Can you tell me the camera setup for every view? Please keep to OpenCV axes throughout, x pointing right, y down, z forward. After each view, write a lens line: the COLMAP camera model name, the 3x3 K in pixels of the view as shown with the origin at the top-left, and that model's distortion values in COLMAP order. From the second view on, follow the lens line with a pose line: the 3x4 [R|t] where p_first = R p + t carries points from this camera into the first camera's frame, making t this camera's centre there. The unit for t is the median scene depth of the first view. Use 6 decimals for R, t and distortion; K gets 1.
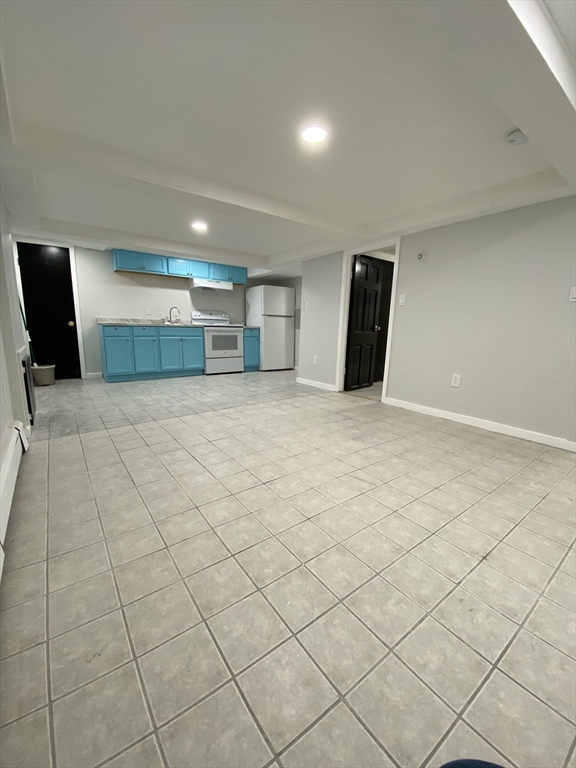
lens RADIAL K [[310.1, 0, 290.7], [0, 310.1, 383.5], [0, 0, 1]] dist [0.015475, -0.015323]
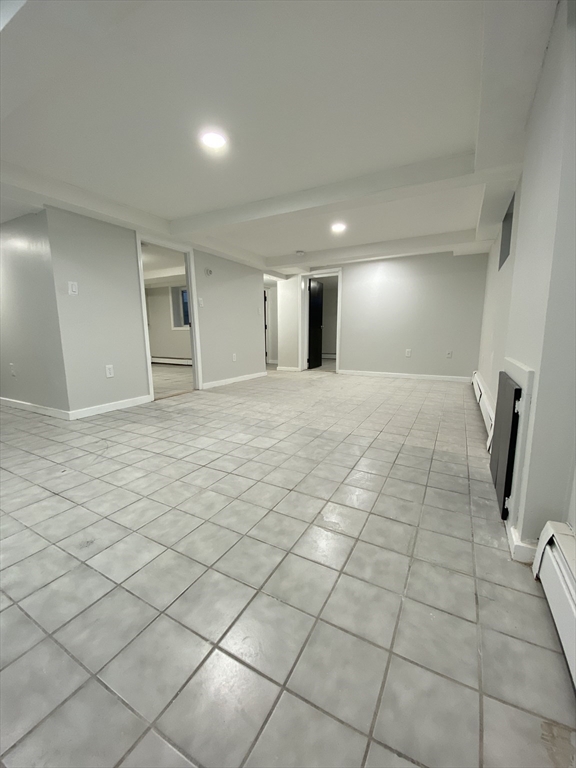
lens RADIAL K [[310.1, 0, 287.6], [0, 310.1, 381.2], [0, 0, 1]] dist [0.015475, -0.015323]
pose [[-0.412315, -0.160797, 0.896739, -0.734869], [0.164611, 0.954952, 0.246922, -0.169111], [-0.896046, 0.249423, -0.367272, 0.957860]]
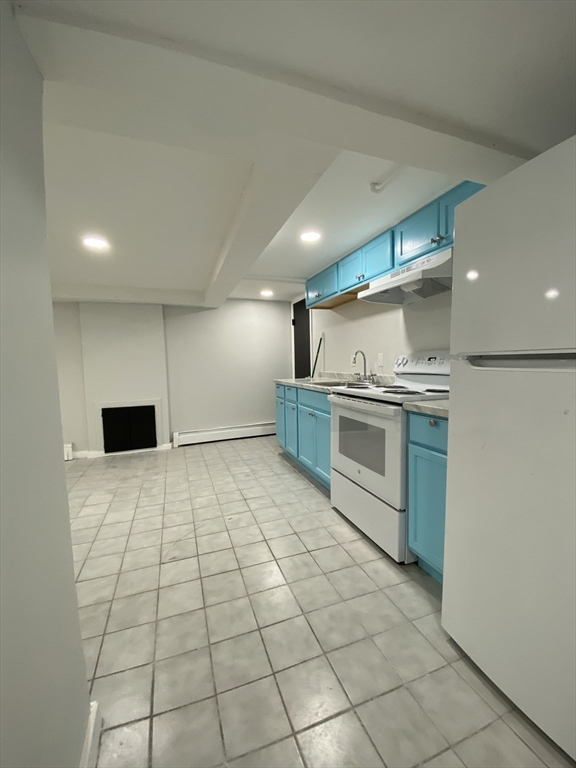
lens RADIAL K [[309.4, 0, 289.6], [0, 309.4, 379.8], [0, 0, 1]] dist [0.011812, -0.014983]
pose [[-0.284990, 0.041553, -0.957629, 0.176119], [-0.159391, 0.983096, 0.090093, -0.280650], [0.945185, 0.178313, -0.273549, 1.287428]]
